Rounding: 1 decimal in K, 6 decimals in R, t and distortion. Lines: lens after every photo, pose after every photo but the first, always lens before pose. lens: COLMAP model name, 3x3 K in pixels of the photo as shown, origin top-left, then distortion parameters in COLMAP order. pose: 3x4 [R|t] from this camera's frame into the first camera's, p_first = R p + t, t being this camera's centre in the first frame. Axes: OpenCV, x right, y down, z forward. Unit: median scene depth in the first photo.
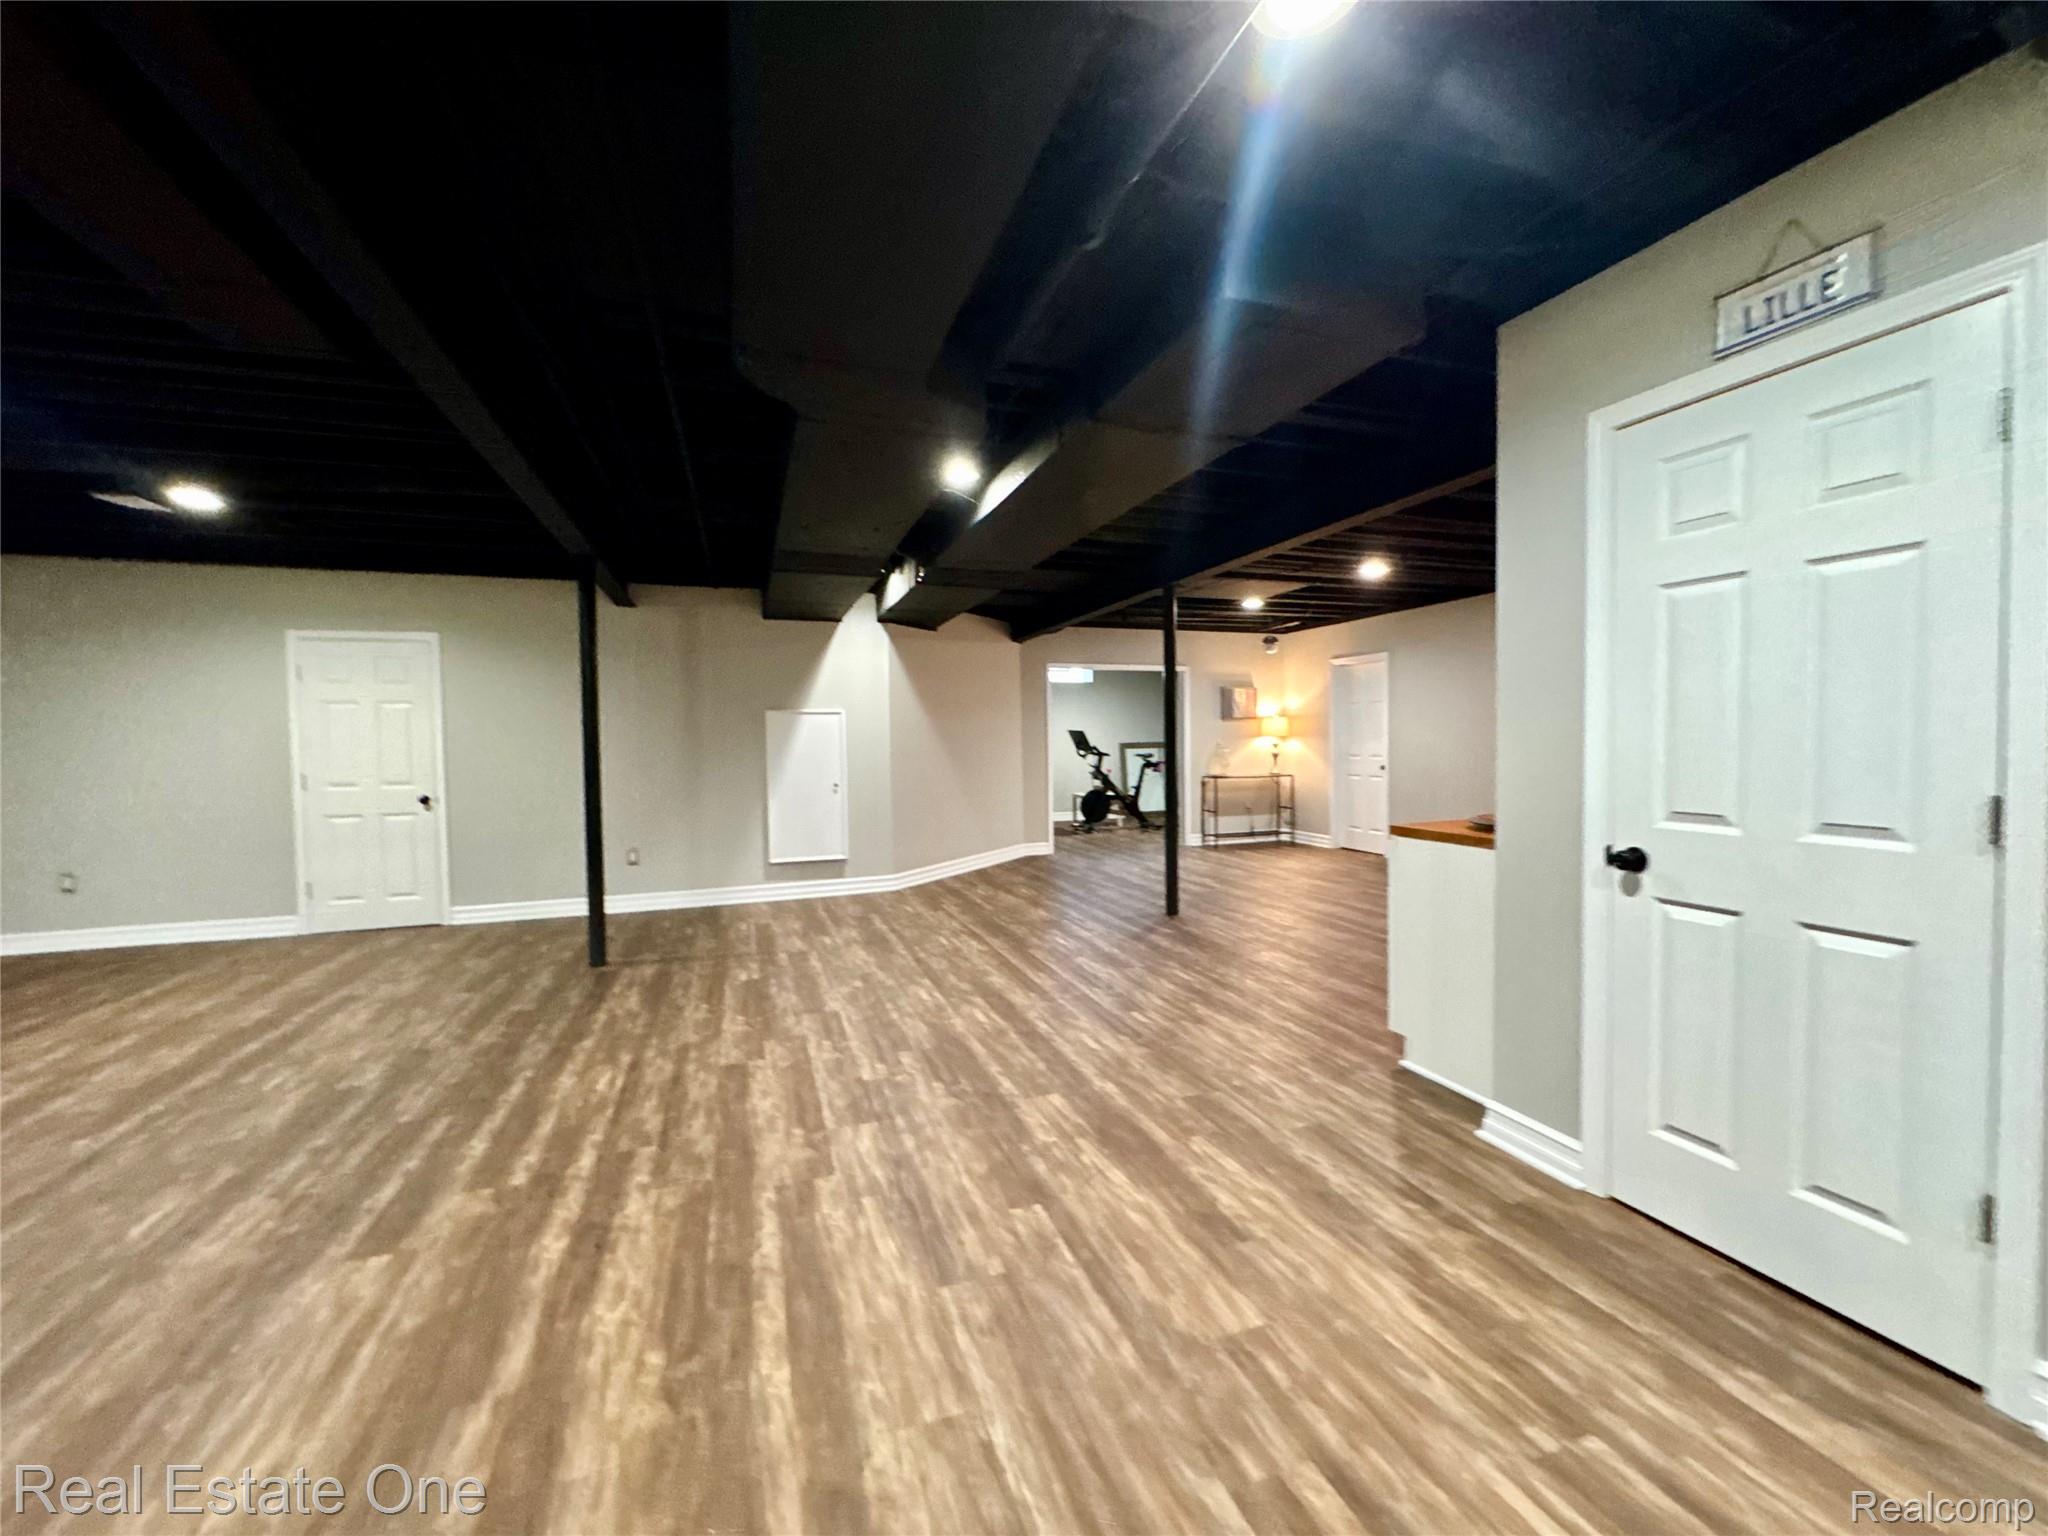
lens RADIAL K [[821.3, 0, 1009.0], [0, 821.3, 762.2], [0, 0, 1]] dist [-0.002951, 0.000527]
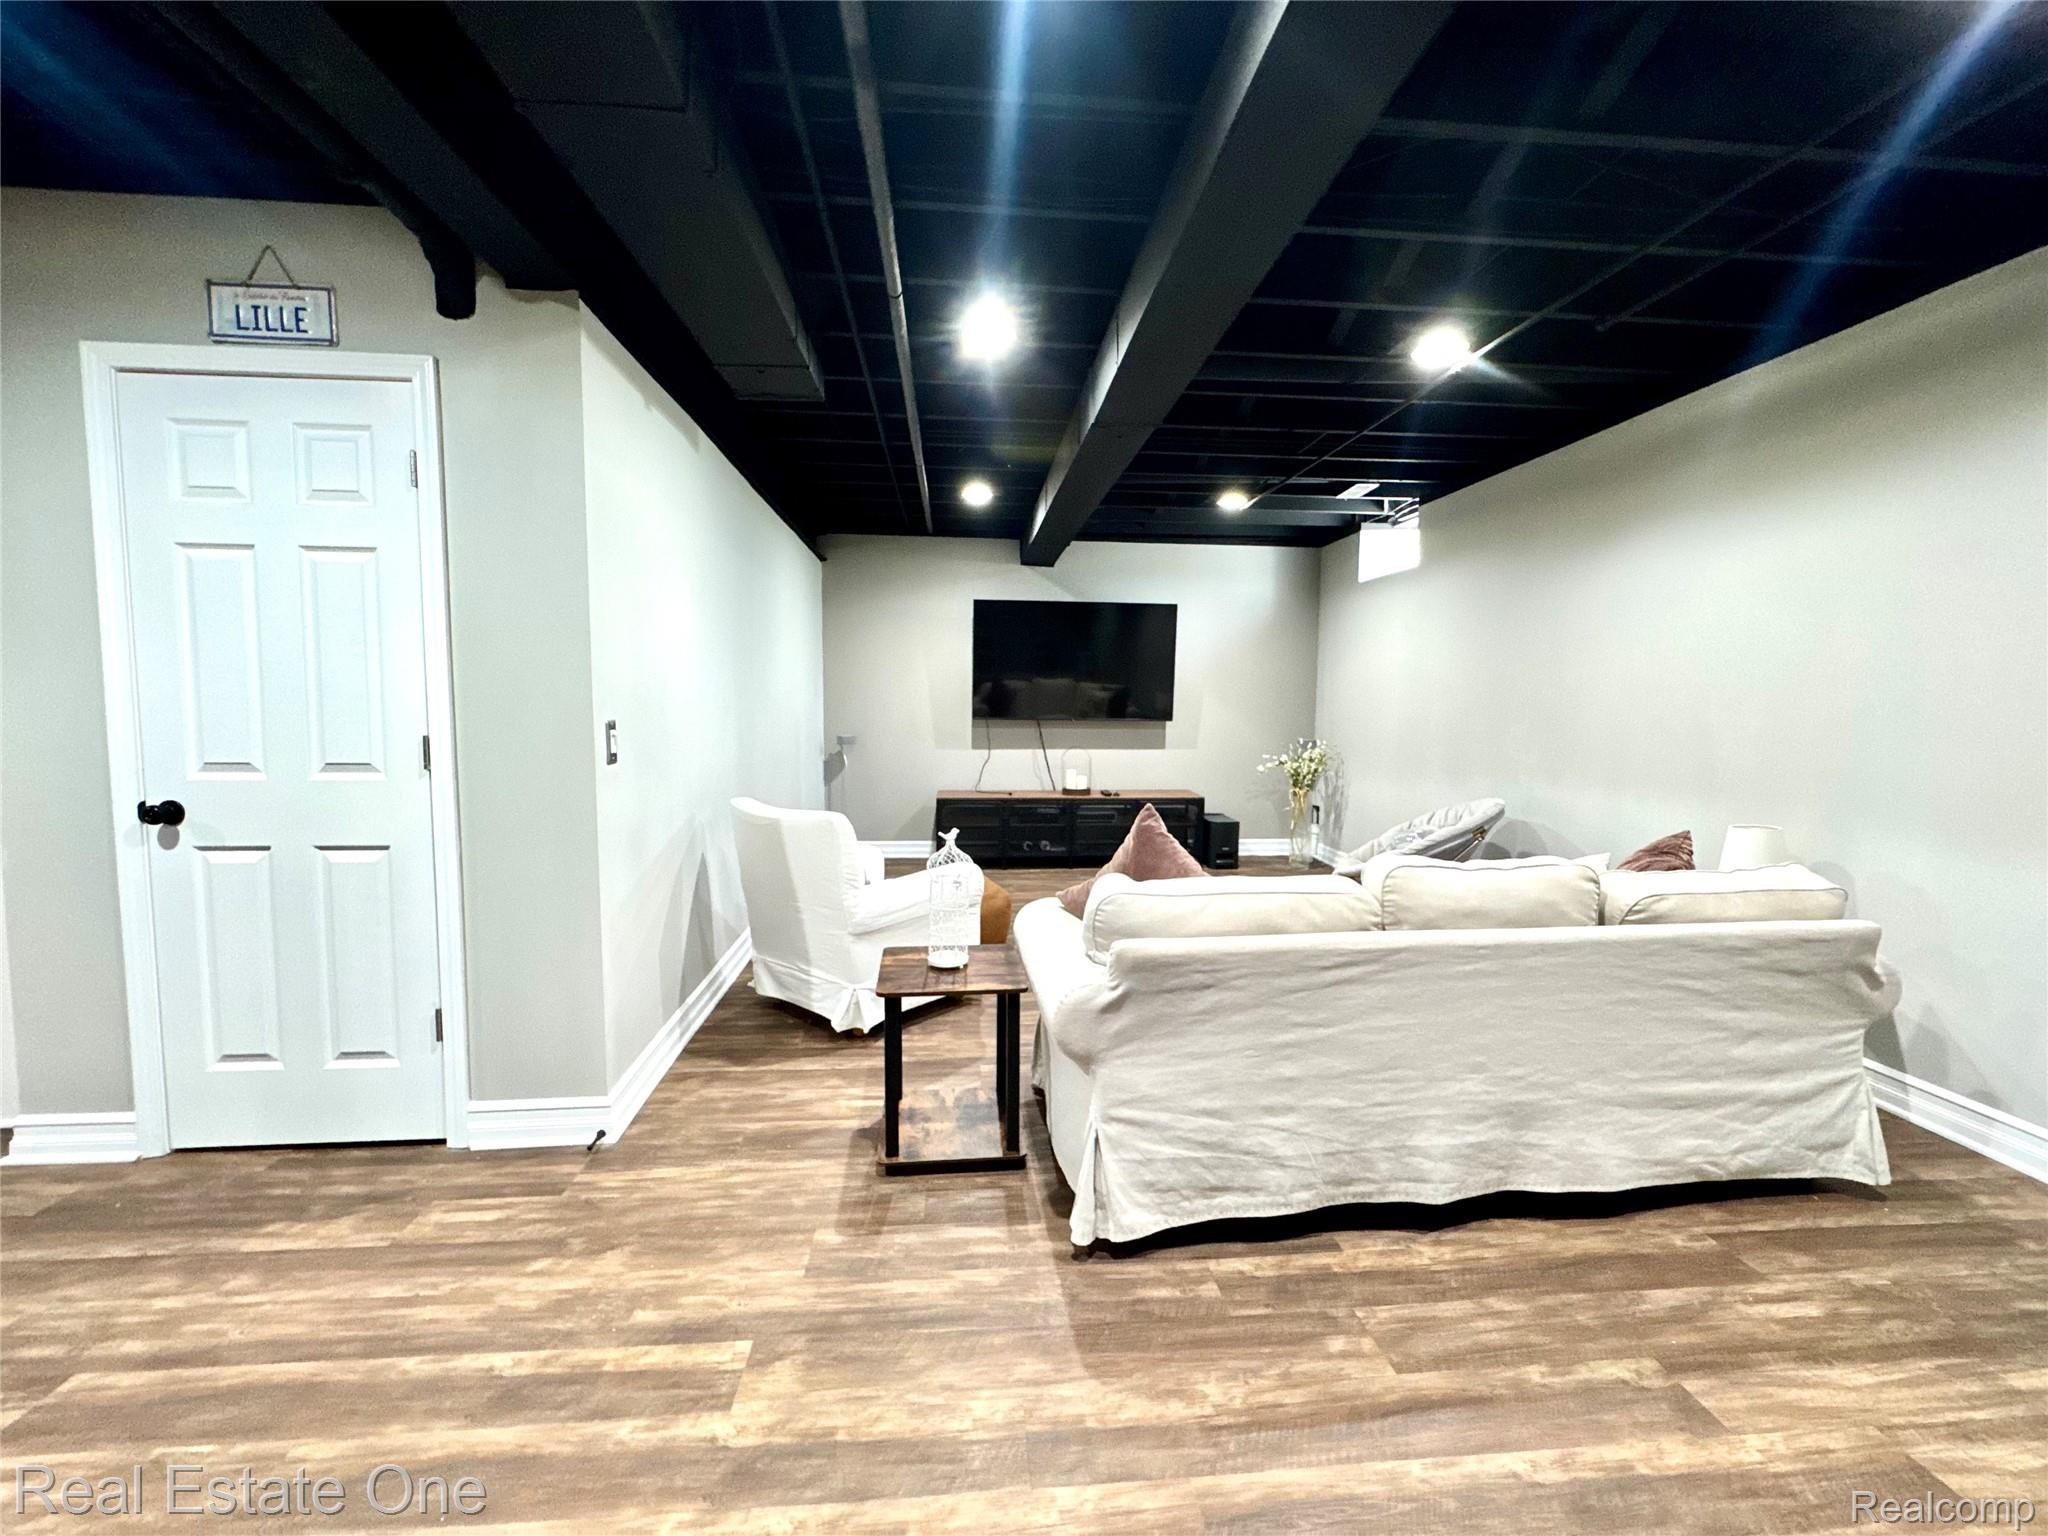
lens RADIAL K [[821.3, 0, 1028.9], [0, 821.3, 764.1], [0, 0, 1]] dist [-0.002951, 0.000527]
pose [[0.236822, -0.057119, 0.969873, 0.036134], [0.020392, 0.998343, 0.053816, 0.025510], [-0.971339, 0.007032, 0.237594, -0.265623]]
